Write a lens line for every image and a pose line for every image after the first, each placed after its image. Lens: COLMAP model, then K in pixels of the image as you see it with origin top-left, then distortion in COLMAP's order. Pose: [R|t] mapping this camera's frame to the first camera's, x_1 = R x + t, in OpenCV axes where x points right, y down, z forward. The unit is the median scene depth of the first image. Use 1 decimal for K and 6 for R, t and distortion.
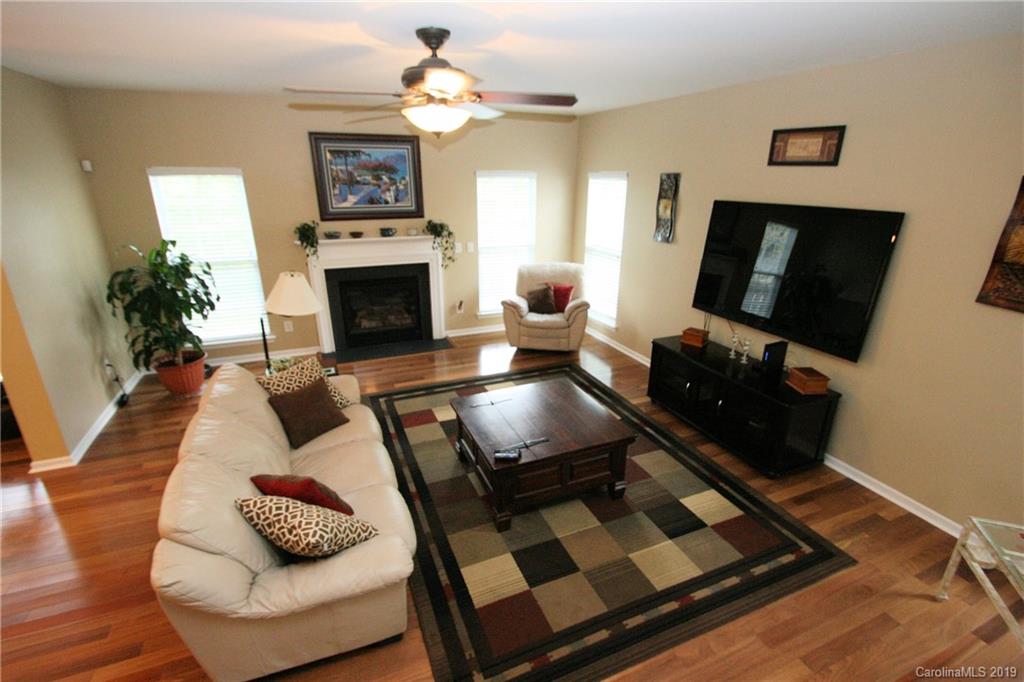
lens RADIAL K [[477.1, 0, 517.6], [0, 477.1, 345.4], [0, 0, 1]] dist [-0.005251, -0.001750]
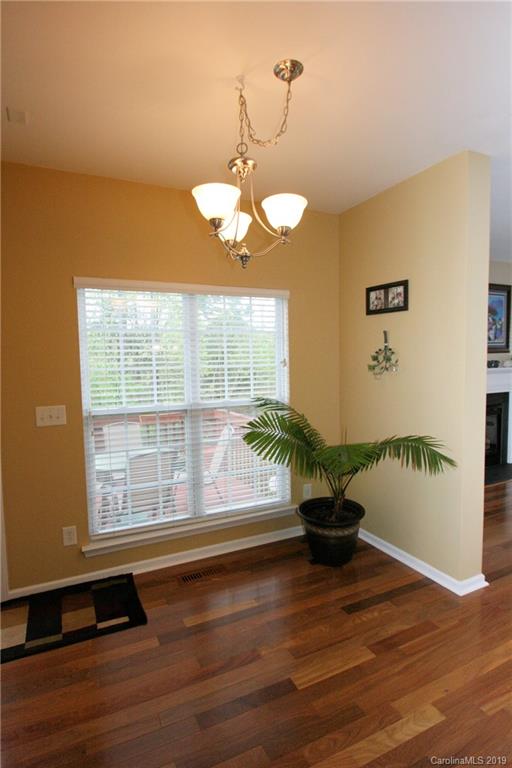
lens RADIAL K [[422.6, 0, 256.4], [0, 422.6, 382.6], [0, 0, 1]] dist [-0.000662, -0.000162]
pose [[0.998382, -0.023121, 0.051954, -0.912898], [0.036683, 0.959965, -0.277709, 0.059117], [-0.043453, 0.279166, 0.959259, 0.094598]]
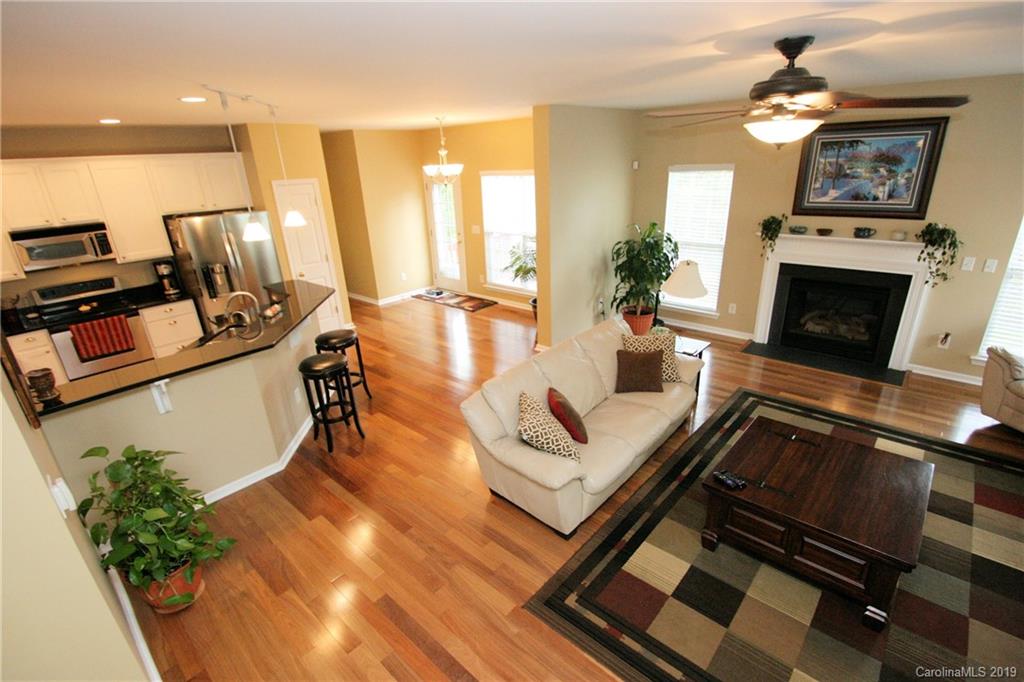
lens RADIAL K [[477.1, 0, 519.7], [0, 477.1, 344.5], [0, 0, 1]] dist [-0.005251, -0.001750]
pose [[0.420102, 0.305048, -0.854670, 0.280870], [-0.262663, 0.942369, 0.207241, -0.061761], [0.868633, 0.137427, 0.476016, 0.067488]]
